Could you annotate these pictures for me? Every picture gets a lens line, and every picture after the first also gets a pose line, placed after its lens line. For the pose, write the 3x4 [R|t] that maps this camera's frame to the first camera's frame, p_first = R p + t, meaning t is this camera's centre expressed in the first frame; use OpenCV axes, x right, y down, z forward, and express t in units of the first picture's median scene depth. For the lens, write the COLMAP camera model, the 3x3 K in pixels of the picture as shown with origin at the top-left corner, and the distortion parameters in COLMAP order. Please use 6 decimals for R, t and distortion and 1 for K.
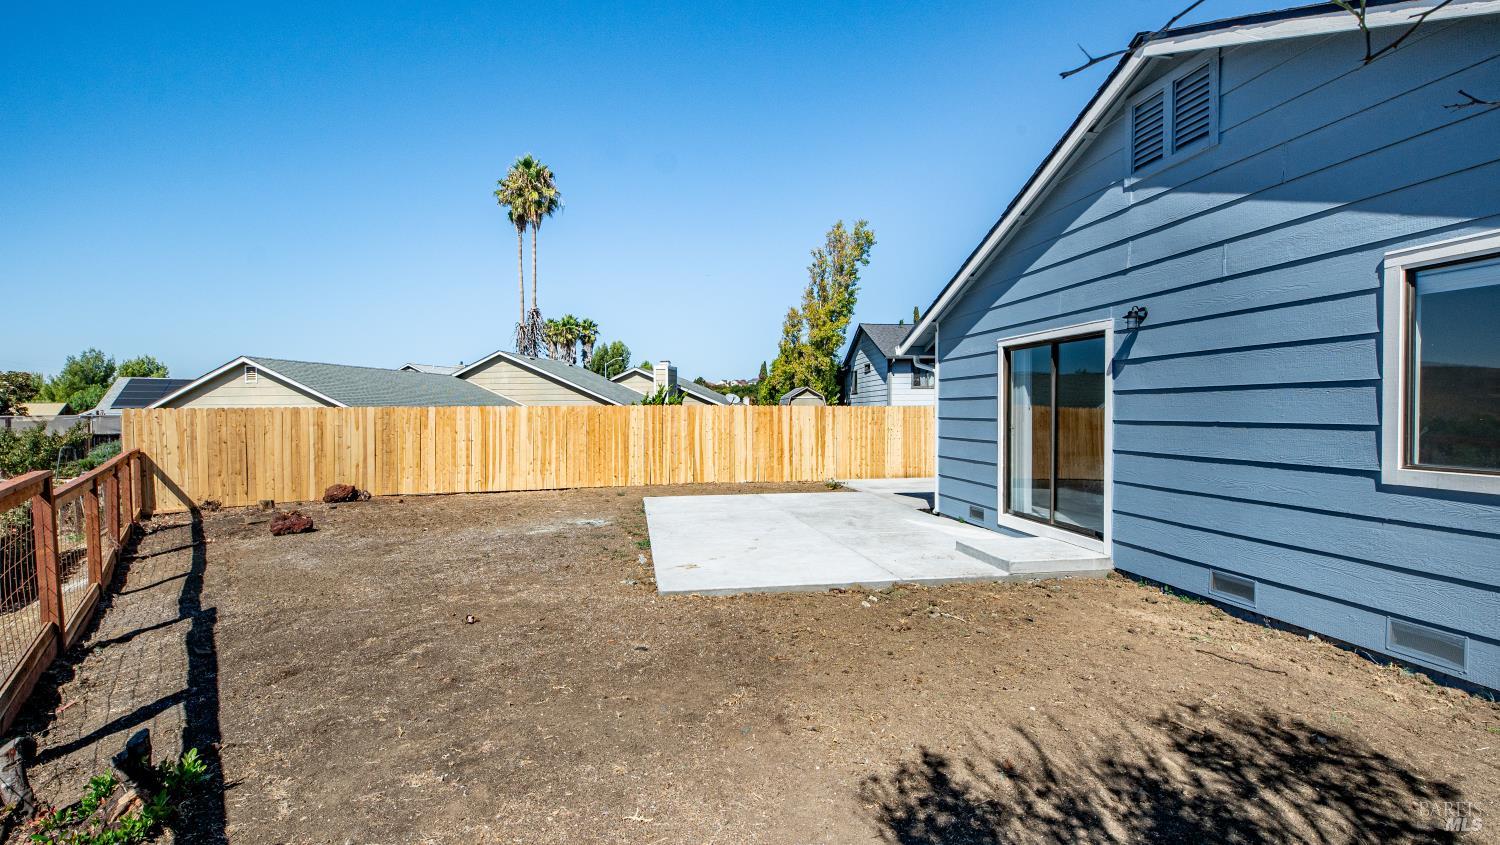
lens RADIAL K [[686.1, 0, 744.5], [0, 686.1, 423.9], [0, 0, 1]] dist [0.011802, -0.000155]
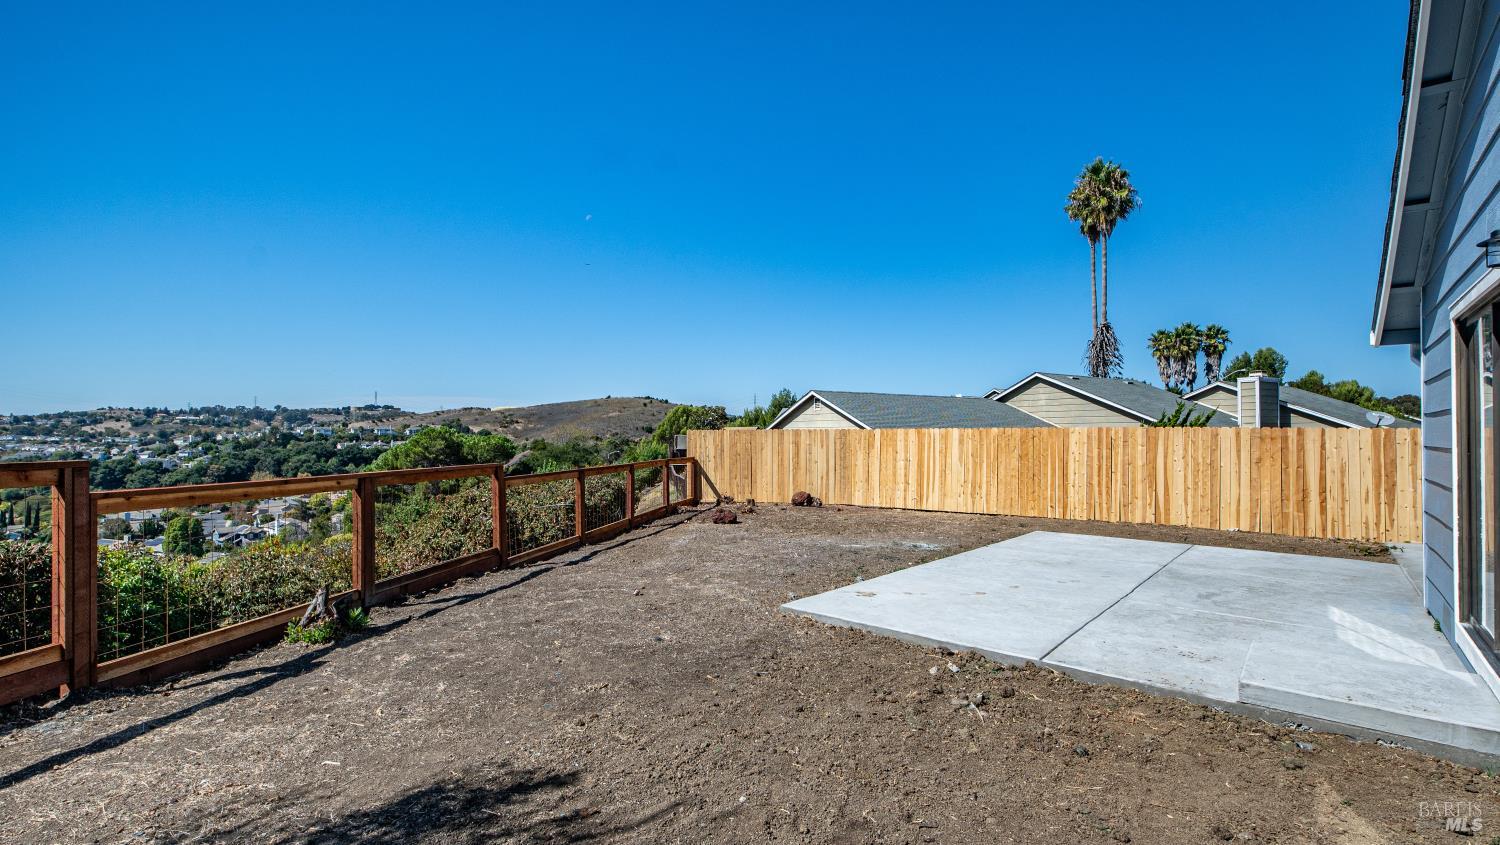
lens RADIAL K [[686.1, 0, 744.5], [0, 686.1, 423.9], [0, 0, 1]] dist [0.011802, -0.000155]
pose [[0.630407, -0.005799, -0.776243, 0.251034], [-0.020571, 0.999496, -0.024174, -0.001560], [0.775992, 0.031207, 0.629970, 0.115079]]
